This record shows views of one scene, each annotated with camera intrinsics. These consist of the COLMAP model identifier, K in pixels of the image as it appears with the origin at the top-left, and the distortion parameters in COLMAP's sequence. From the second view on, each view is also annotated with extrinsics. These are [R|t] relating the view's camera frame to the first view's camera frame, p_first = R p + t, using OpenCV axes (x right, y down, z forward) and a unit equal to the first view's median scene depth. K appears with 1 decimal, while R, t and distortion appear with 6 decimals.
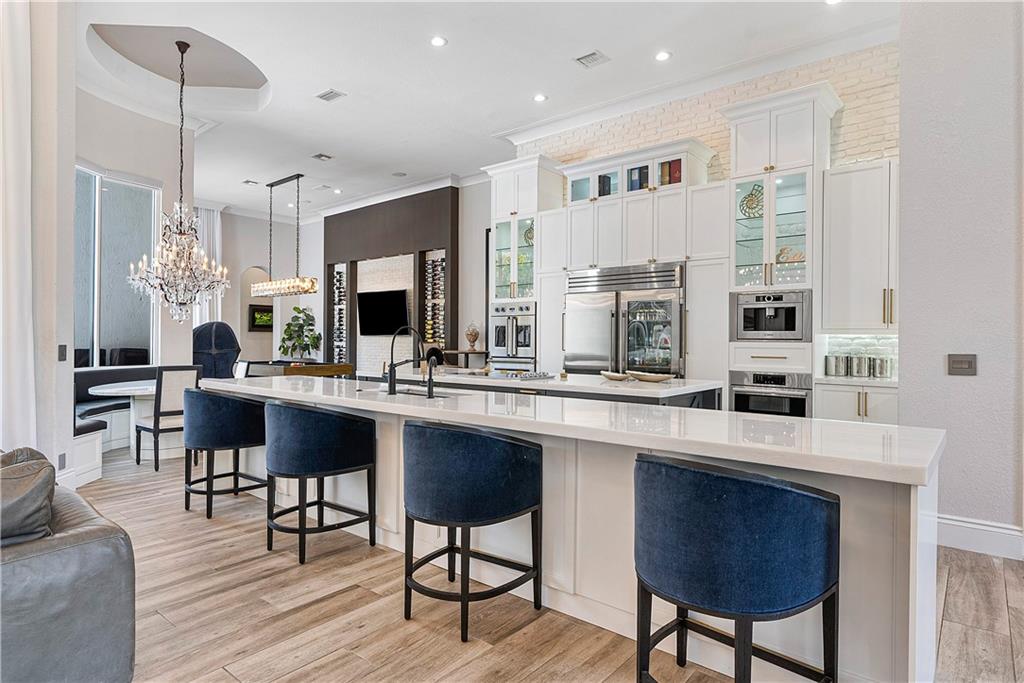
lens RADIAL K [[565.1, 0, 486.6], [0, 565.1, 332.8], [0, 0, 1]] dist [-0.006419, 0.003378]
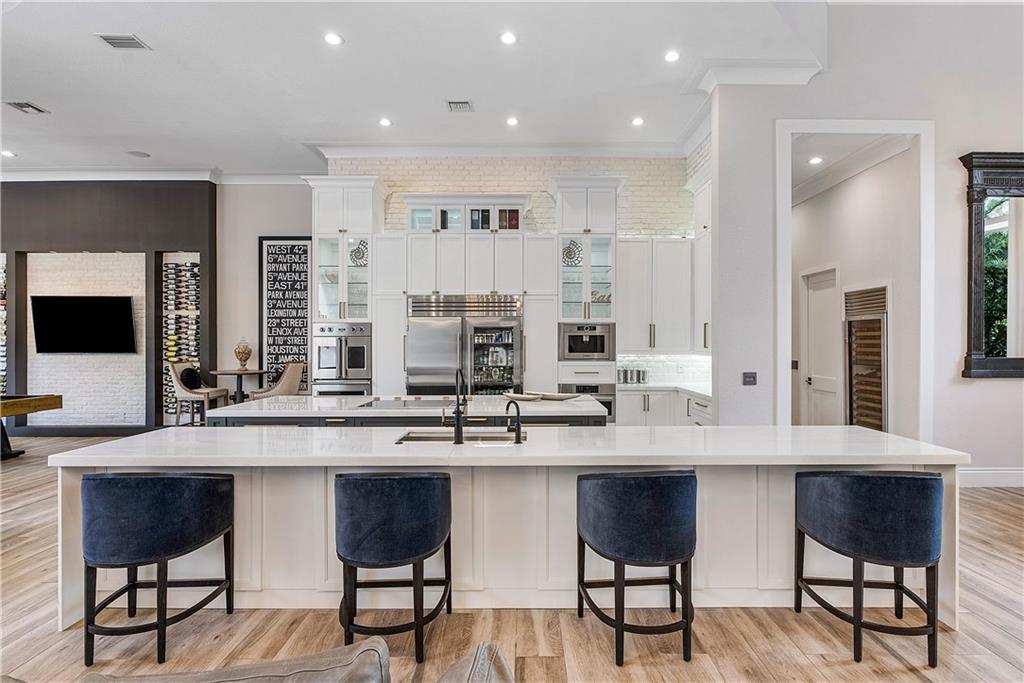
lens RADIAL K [[505.7, 0, 519.5], [0, 505.7, 341.6], [0, 0, 1]] dist [-0.009022, 0.004925]
pose [[0.759548, -0.005899, 0.650425, -0.284098], [-0.000830, 0.999949, 0.010039, -0.029680], [-0.650451, -0.008165, 0.759505, 0.139072]]
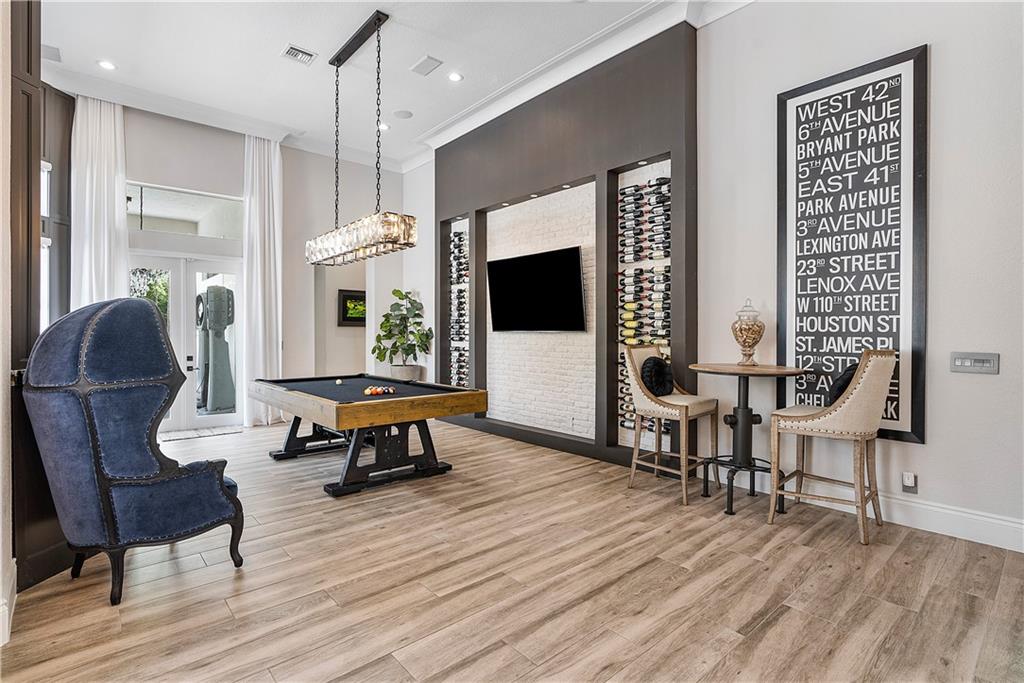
lens RADIAL K [[505.7, 0, 516.4], [0, 505.7, 332.9], [0, 0, 1]] dist [-0.009022, 0.004925]
pose [[0.990783, -0.002841, -0.135429, -0.205409], [0.004334, 0.999933, 0.010729, 0.000768], [0.135389, -0.011217, 0.990729, 0.762889]]
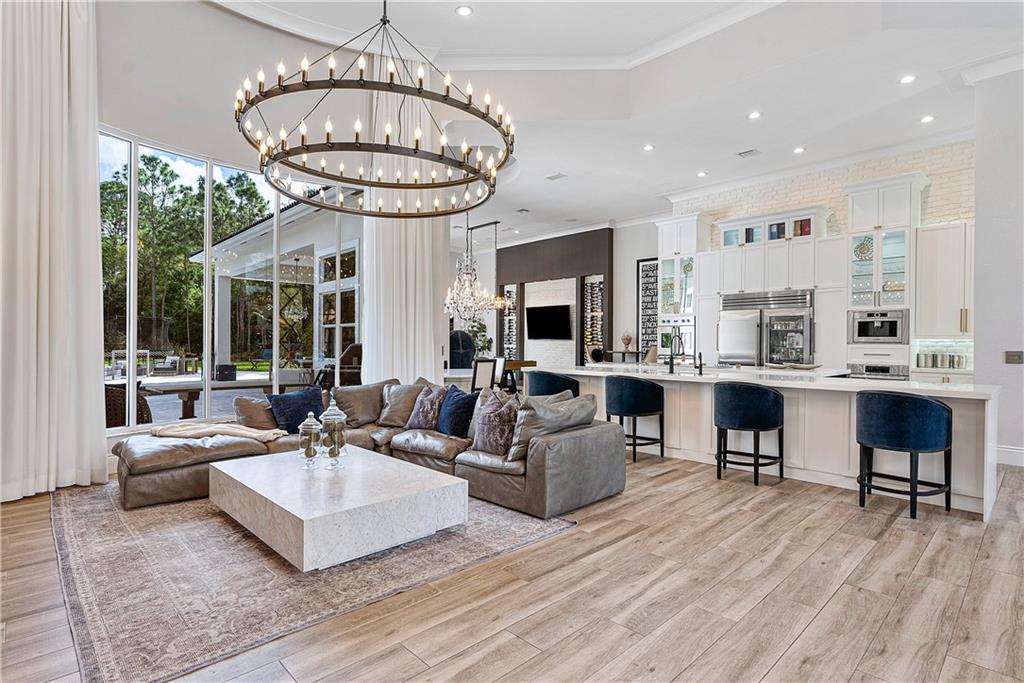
lens RADIAL K [[505.7, 0, 520.8], [0, 505.7, 338.8], [0, 0, 1]] dist [-0.009022, 0.004925]
pose [[0.996098, -0.000634, -0.088249, -0.226492], [0.001001, 0.999991, 0.004121, -0.003272], [0.088246, -0.004193, 0.996090, -0.288839]]
